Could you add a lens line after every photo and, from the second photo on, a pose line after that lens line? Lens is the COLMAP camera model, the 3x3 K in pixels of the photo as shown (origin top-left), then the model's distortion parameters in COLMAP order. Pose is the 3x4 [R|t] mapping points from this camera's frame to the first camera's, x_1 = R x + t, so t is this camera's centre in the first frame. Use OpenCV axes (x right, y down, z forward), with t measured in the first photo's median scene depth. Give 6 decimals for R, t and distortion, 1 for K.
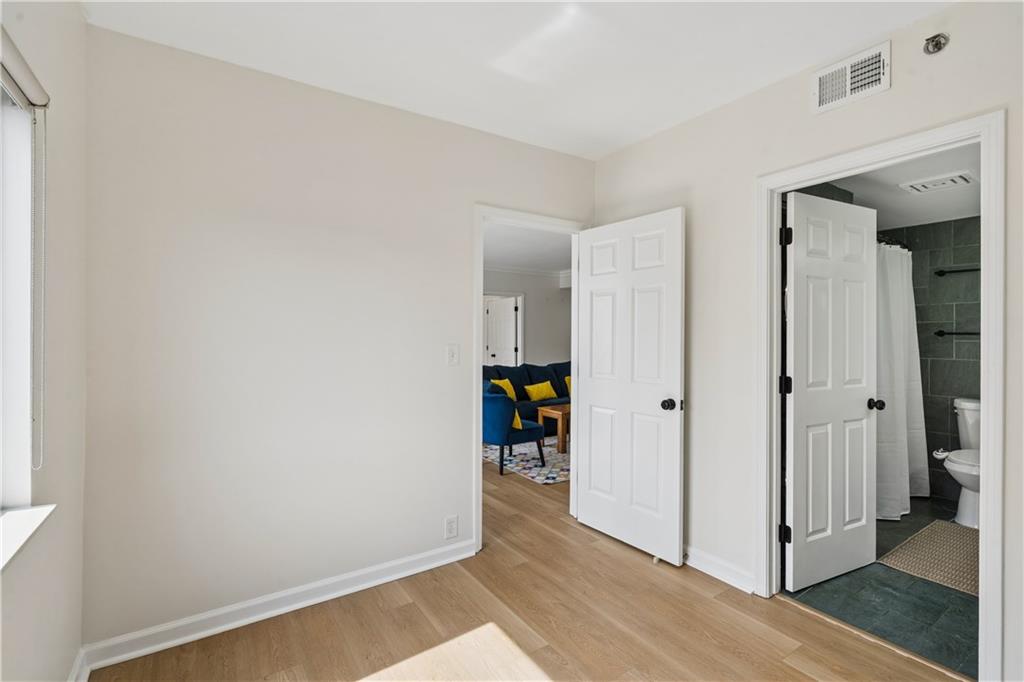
lens RADIAL K [[471.0, 0, 510.2], [0, 471.0, 337.8], [0, 0, 1]] dist [-0.001784, -0.000063]
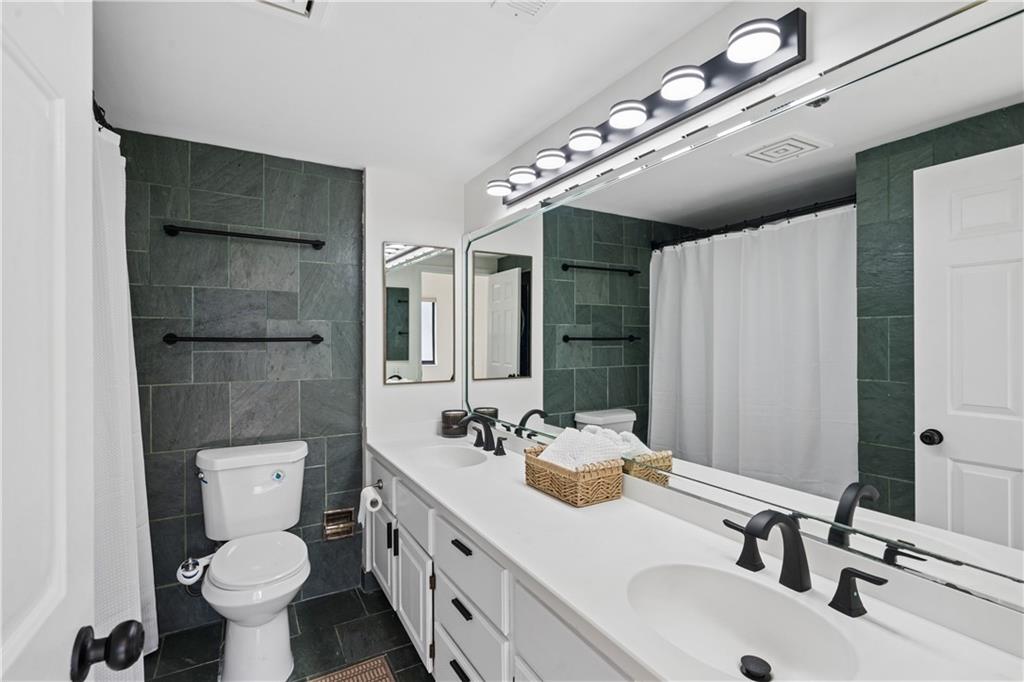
lens RADIAL K [[471.0, 0, 508.6], [0, 471.0, 342.6], [0, 0, 1]] dist [-0.001784, -0.000063]
pose [[0.074627, 0.000462, 0.997211, 0.394121], [0.003523, 0.999994, -0.000727, -0.002815], [-0.997205, 0.003568, 0.074624, 0.565726]]
